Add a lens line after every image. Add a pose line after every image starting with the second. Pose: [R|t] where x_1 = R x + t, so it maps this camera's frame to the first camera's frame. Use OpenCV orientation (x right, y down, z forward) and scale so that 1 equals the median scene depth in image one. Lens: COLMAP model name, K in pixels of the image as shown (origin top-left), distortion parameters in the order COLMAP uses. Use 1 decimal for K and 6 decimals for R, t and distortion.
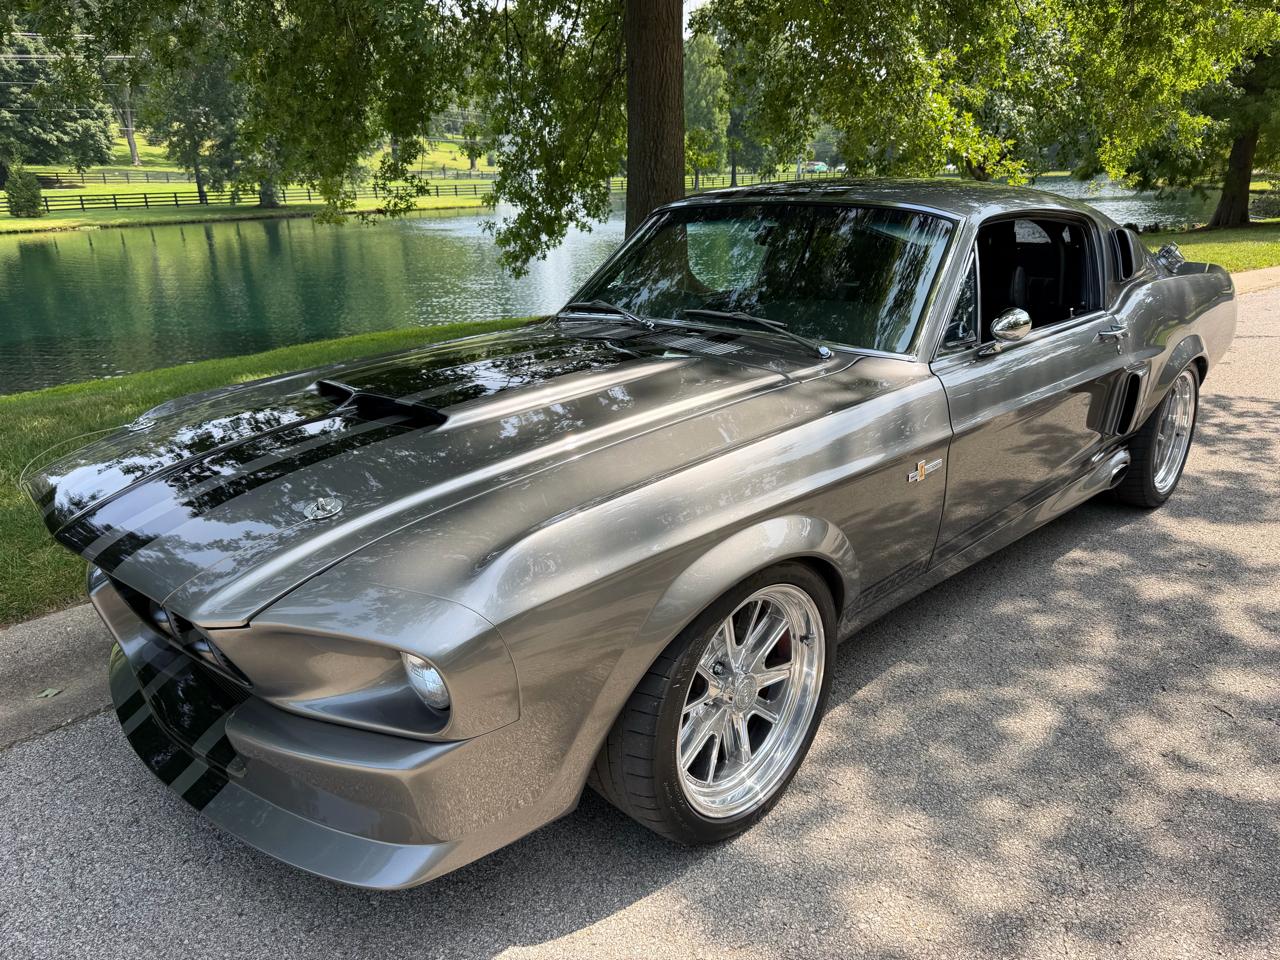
lens RADIAL K [[914.7, 0, 637.5], [0, 914.7, 493.9], [0, 0, 1]] dist [0.020566, -0.031432]
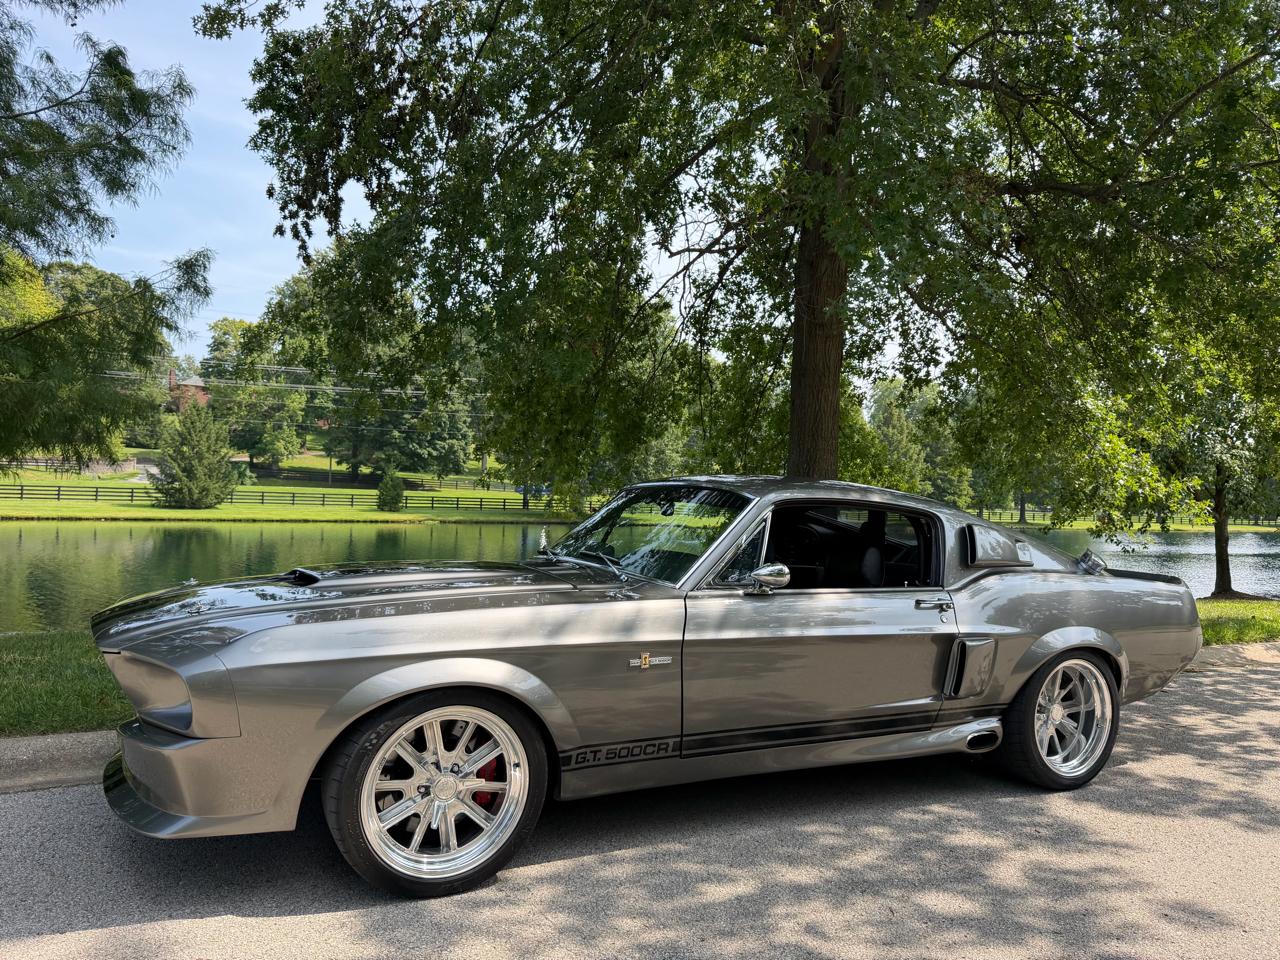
lens RADIAL K [[914.7, 0, 645.7], [0, 914.7, 486.5], [0, 0, 1]] dist [0.020566, -0.031432]
pose [[0.949170, 0.045764, -0.311420, 0.357031], [-0.149992, 0.935582, -0.319669, 0.080948], [0.276729, 0.350131, 0.894891, -0.157213]]
